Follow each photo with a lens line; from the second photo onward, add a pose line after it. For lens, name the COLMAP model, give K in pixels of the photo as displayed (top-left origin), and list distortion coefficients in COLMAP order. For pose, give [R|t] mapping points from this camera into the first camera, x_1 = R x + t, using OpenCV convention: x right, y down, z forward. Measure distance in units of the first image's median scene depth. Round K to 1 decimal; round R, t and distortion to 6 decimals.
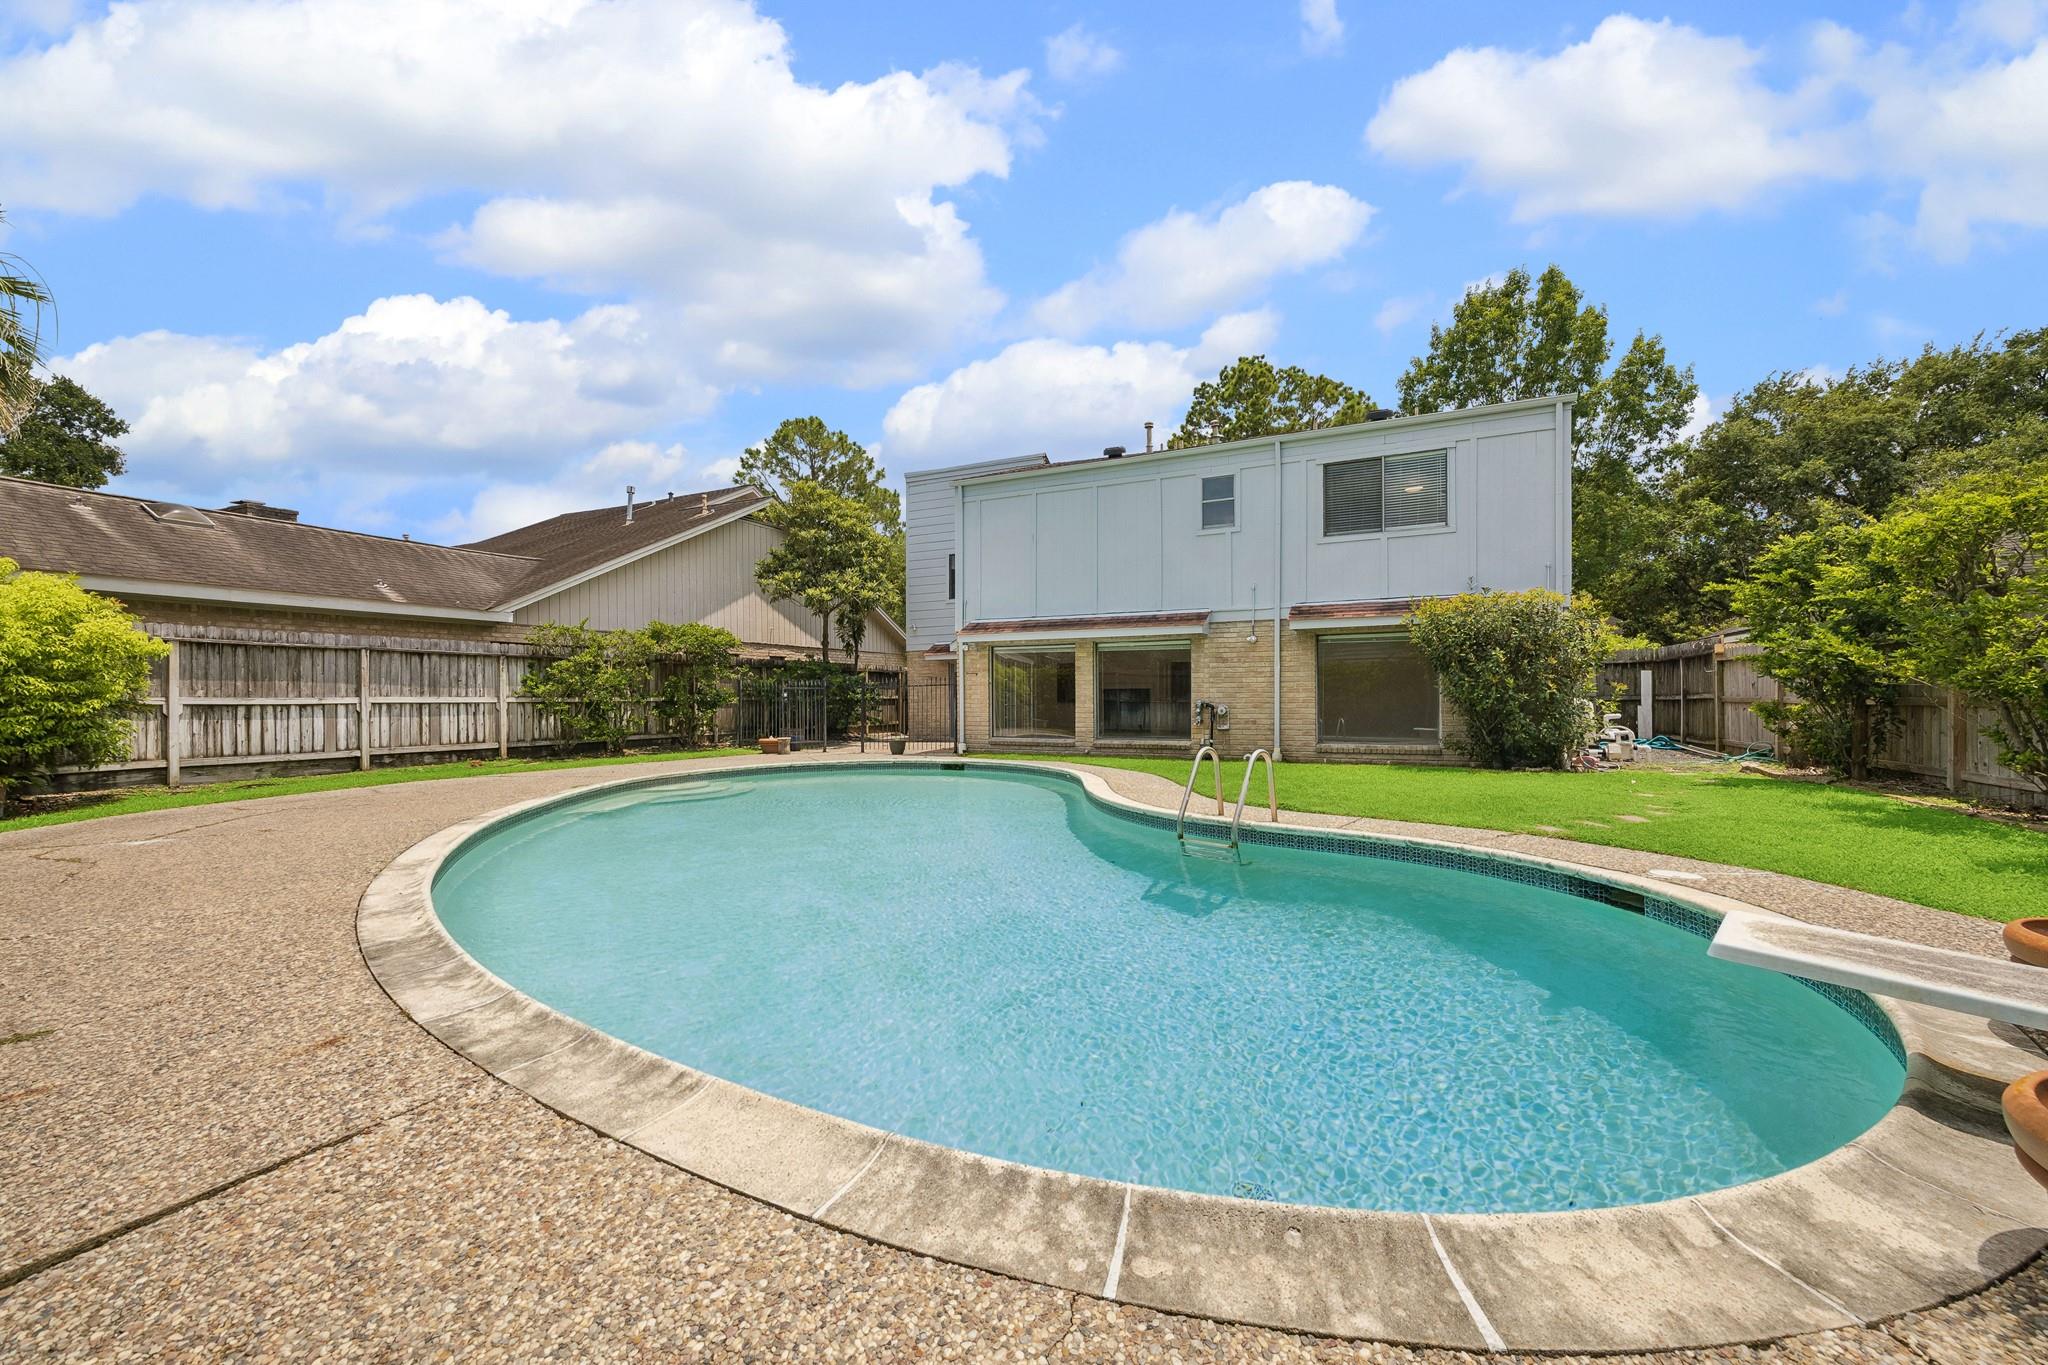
lens RADIAL K [[785.9, 0, 961.9], [0, 785.9, 694.8], [0, 0, 1]] dist [-0.001648, 0.000905]
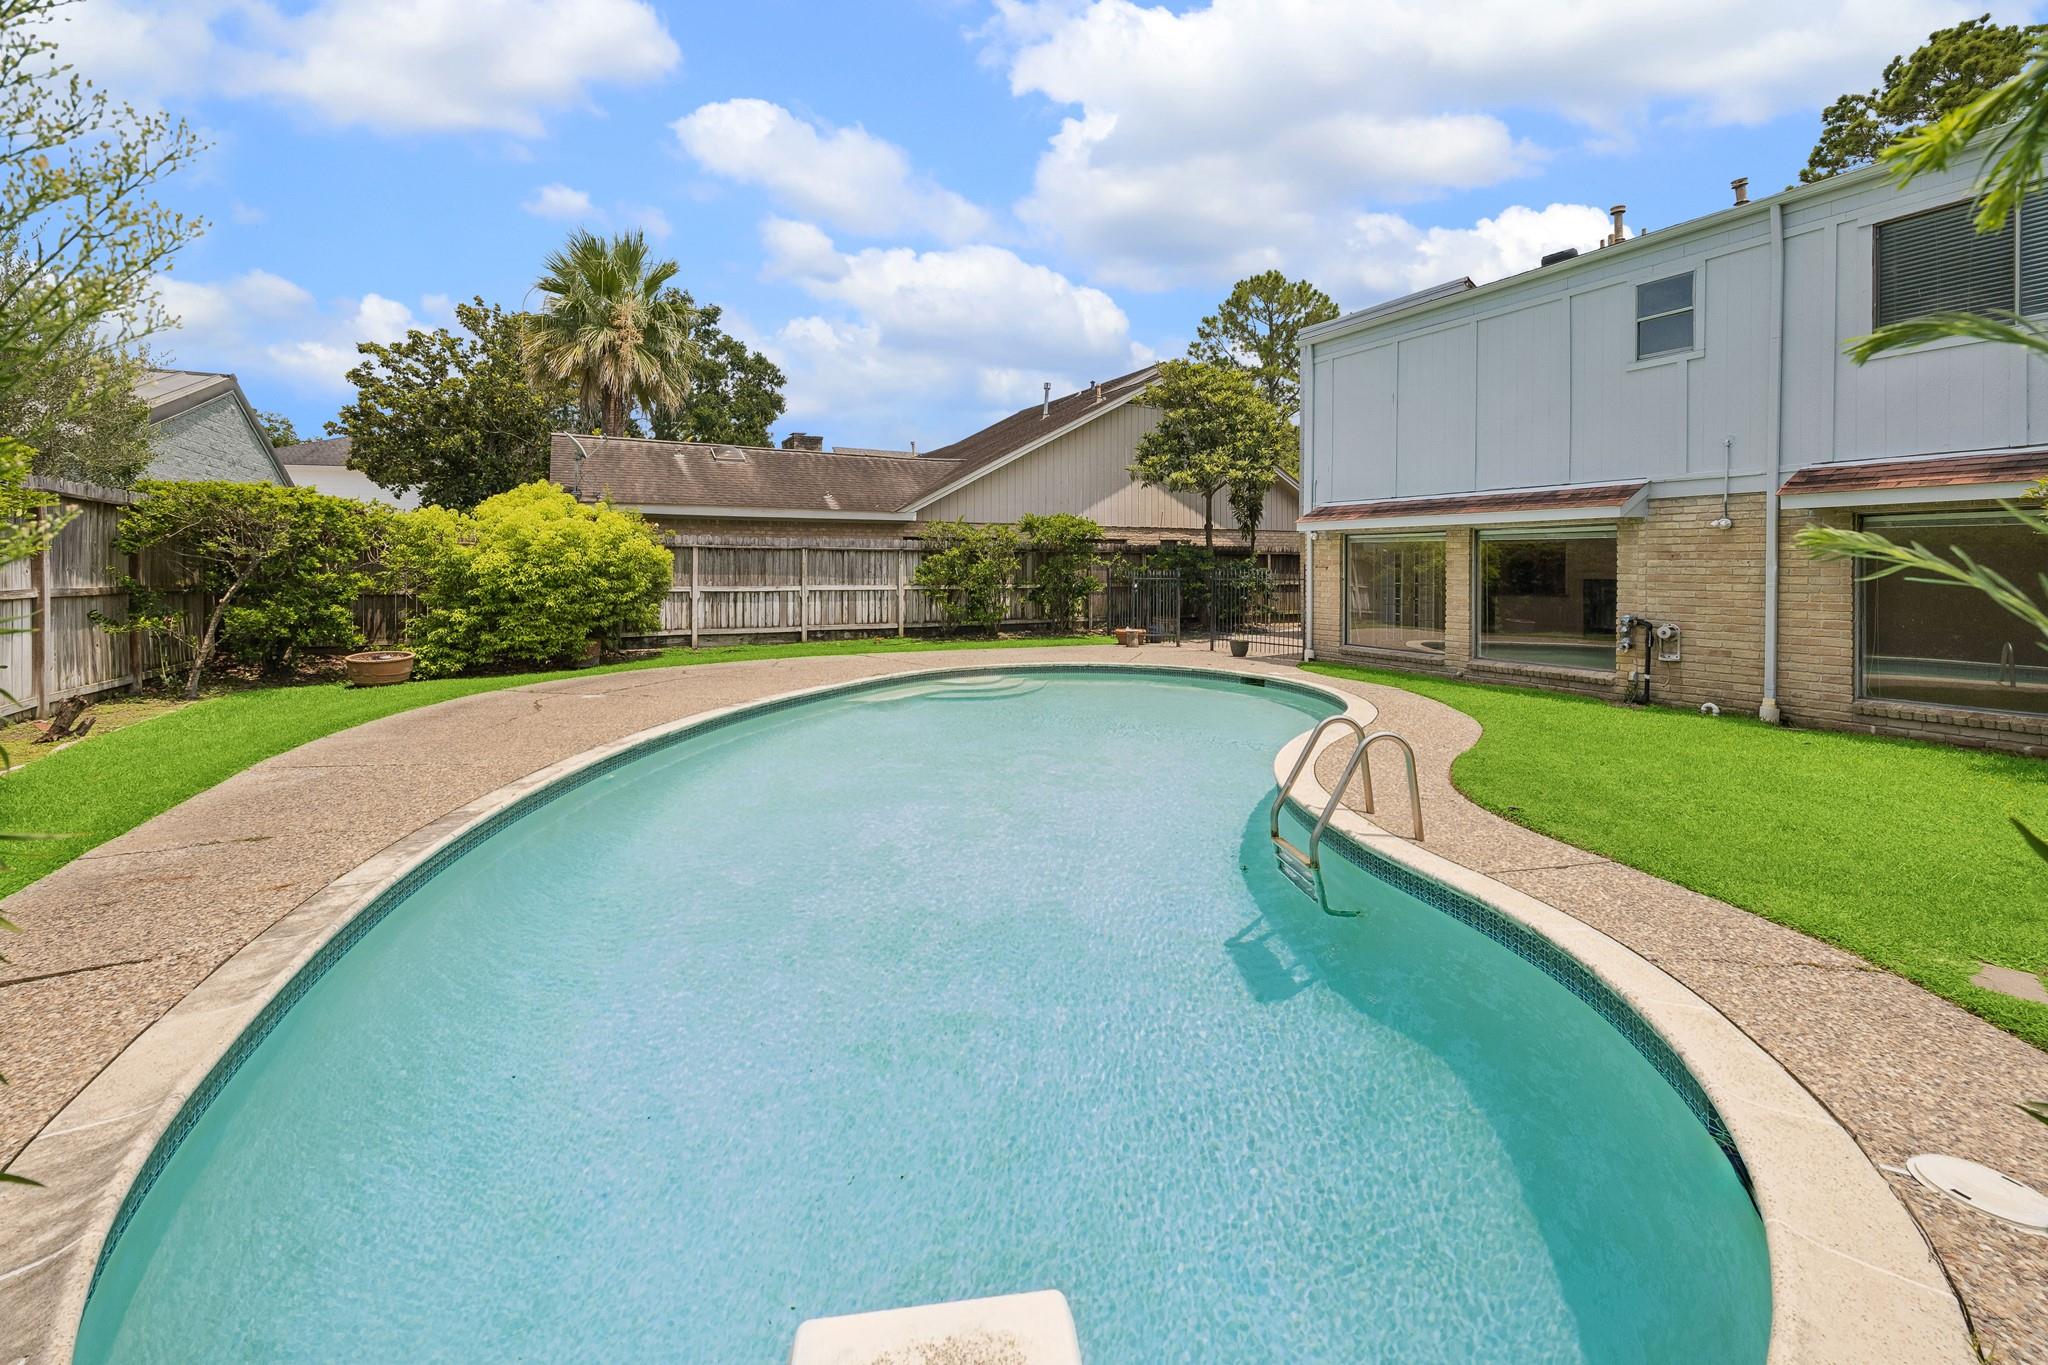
lens RADIAL K [[785.9, 0, 933.5], [0, 785.9, 572.2], [0, 0, 1]] dist [-0.001648, 0.000905]
pose [[0.807081, 0.003124, -0.590433, 0.156949], [0.001328, 0.999974, 0.007106, -0.025402], [0.590440, -0.006519, 0.807055, 0.072406]]
